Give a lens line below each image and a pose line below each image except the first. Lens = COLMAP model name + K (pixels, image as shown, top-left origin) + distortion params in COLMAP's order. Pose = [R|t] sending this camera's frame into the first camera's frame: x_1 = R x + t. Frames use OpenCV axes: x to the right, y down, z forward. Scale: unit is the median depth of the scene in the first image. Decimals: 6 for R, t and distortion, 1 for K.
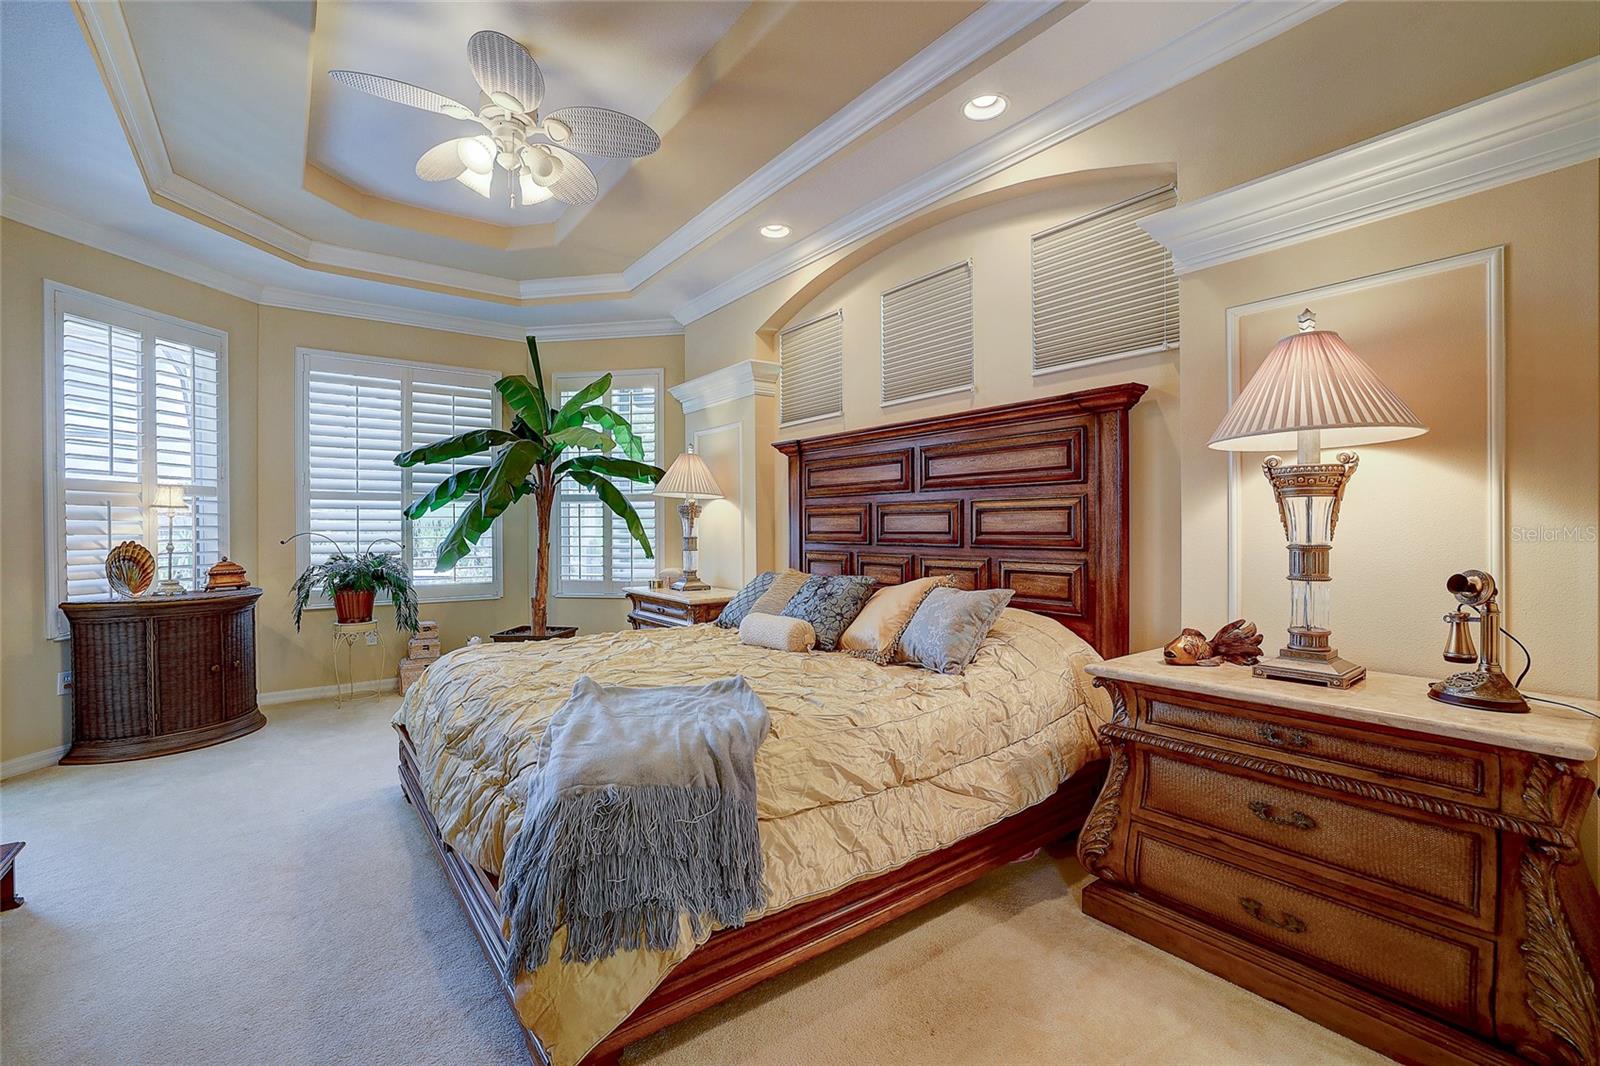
lens RADIAL K [[683.3, 0, 800.0], [0, 683.3, 533.0], [0, 0, 1]] dist [-0.046813, 0.017124]
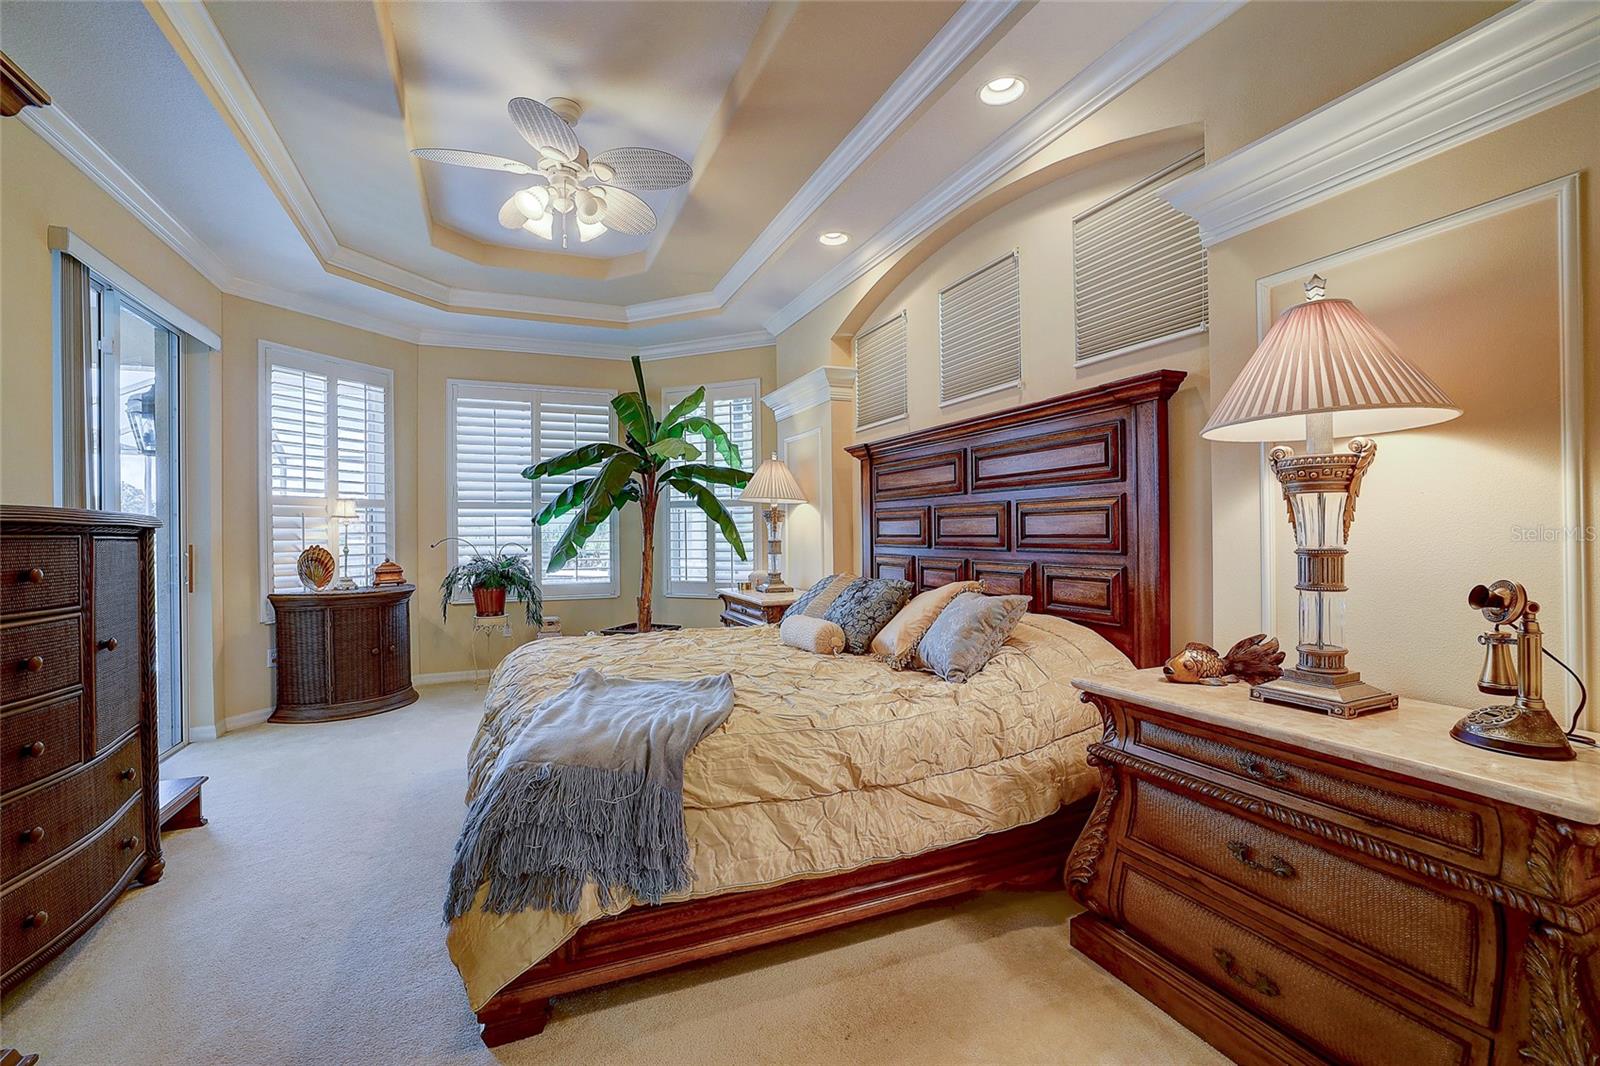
lens RADIAL K [[683.3, 0, 800.0], [0, 683.3, 533.0], [0, 0, 1]] dist [-0.046813, 0.017124]
pose [[0.971345, -0.005141, -0.237620, 0.213130], [0.004075, 0.999979, -0.004978, -0.000805], [0.237640, 0.003867, 0.971346, 0.004939]]
